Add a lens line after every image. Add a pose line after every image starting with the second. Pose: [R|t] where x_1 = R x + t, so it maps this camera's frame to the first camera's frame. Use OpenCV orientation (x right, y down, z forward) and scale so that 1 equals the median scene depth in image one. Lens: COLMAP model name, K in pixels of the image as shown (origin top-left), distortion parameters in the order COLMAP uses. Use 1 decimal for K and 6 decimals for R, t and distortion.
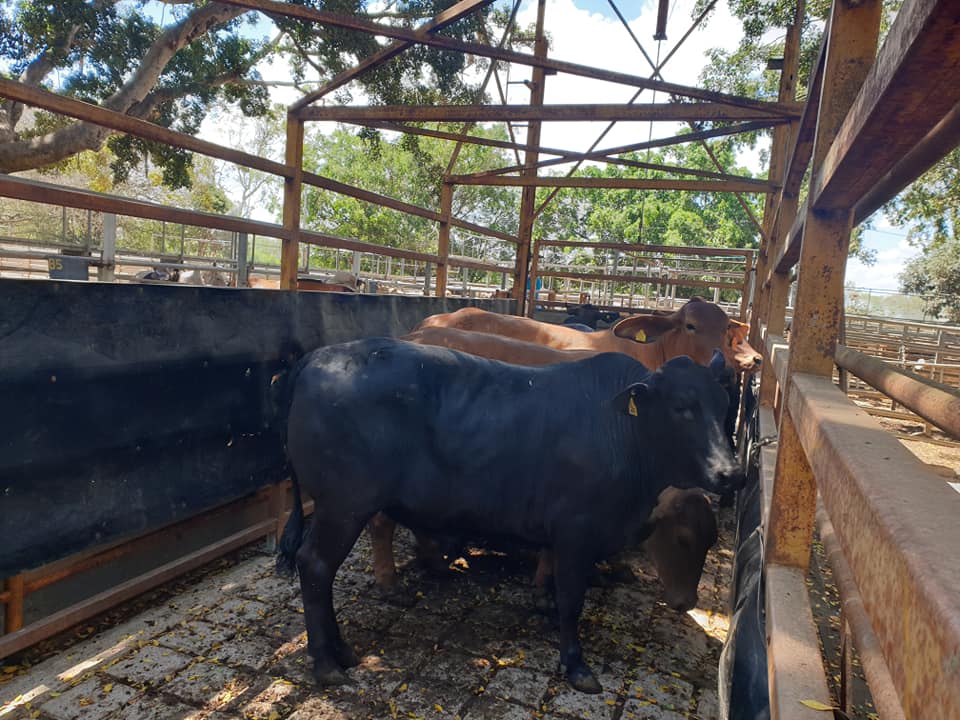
lens RADIAL K [[785.1, 0, 472.0], [0, 785.1, 375.1], [0, 0, 1]] dist [0.008031, 0.010892]
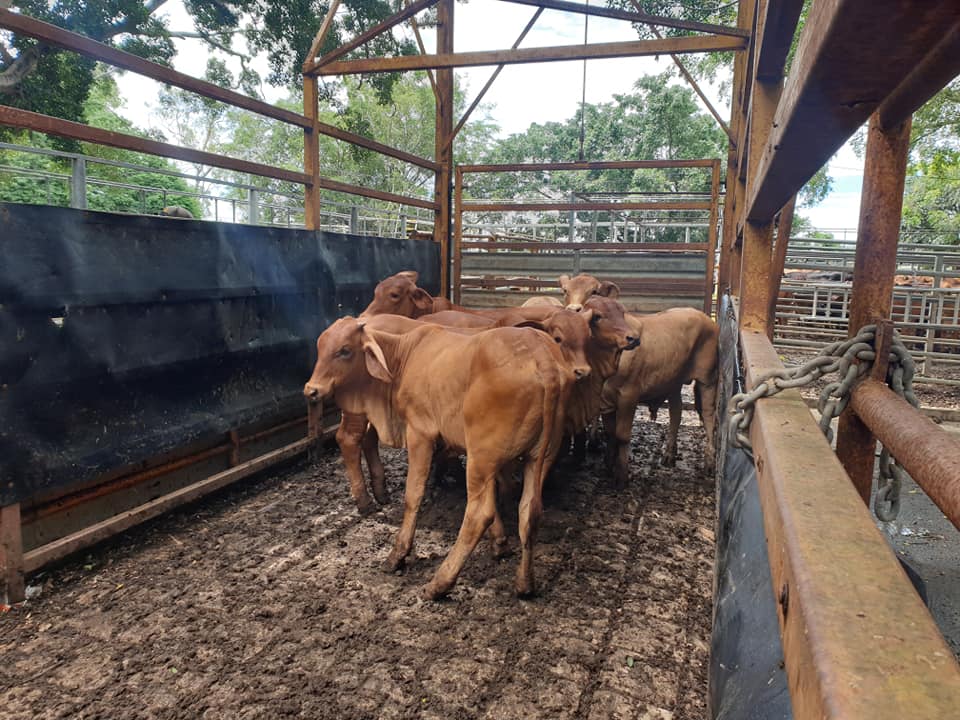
lens RADIAL K [[785.1, 0, 479.6], [0, 785.1, 364.6], [0, 0, 1]] dist [0.008031, 0.010892]
pose [[0.997354, -0.065153, 0.032251, 0.085415], [0.064507, 0.997703, 0.020685, 0.021905], [-0.033525, -0.018550, 0.999266, 0.239772]]
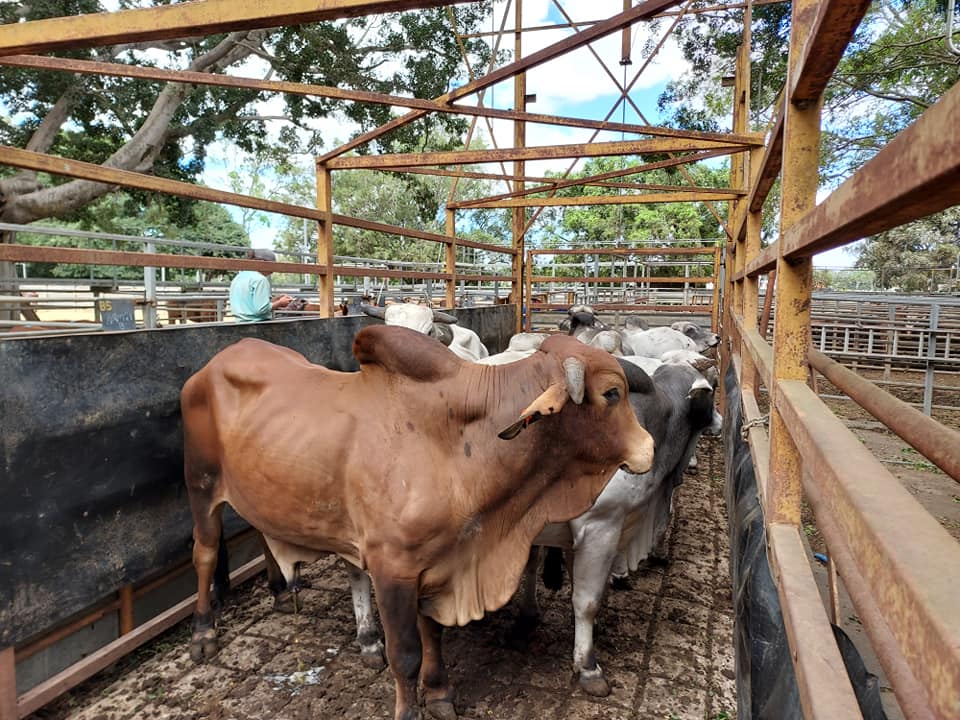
lens RADIAL K [[729.1, 0, 482.0], [0, 729.1, 363.3], [0, 0, 1]] dist [0.043490, -0.019689]
pose [[0.997018, -0.074092, 0.021577, -0.023577], [0.074271, 0.997209, -0.007612, -0.011491], [-0.020953, 0.009192, 0.999738, -0.047608]]
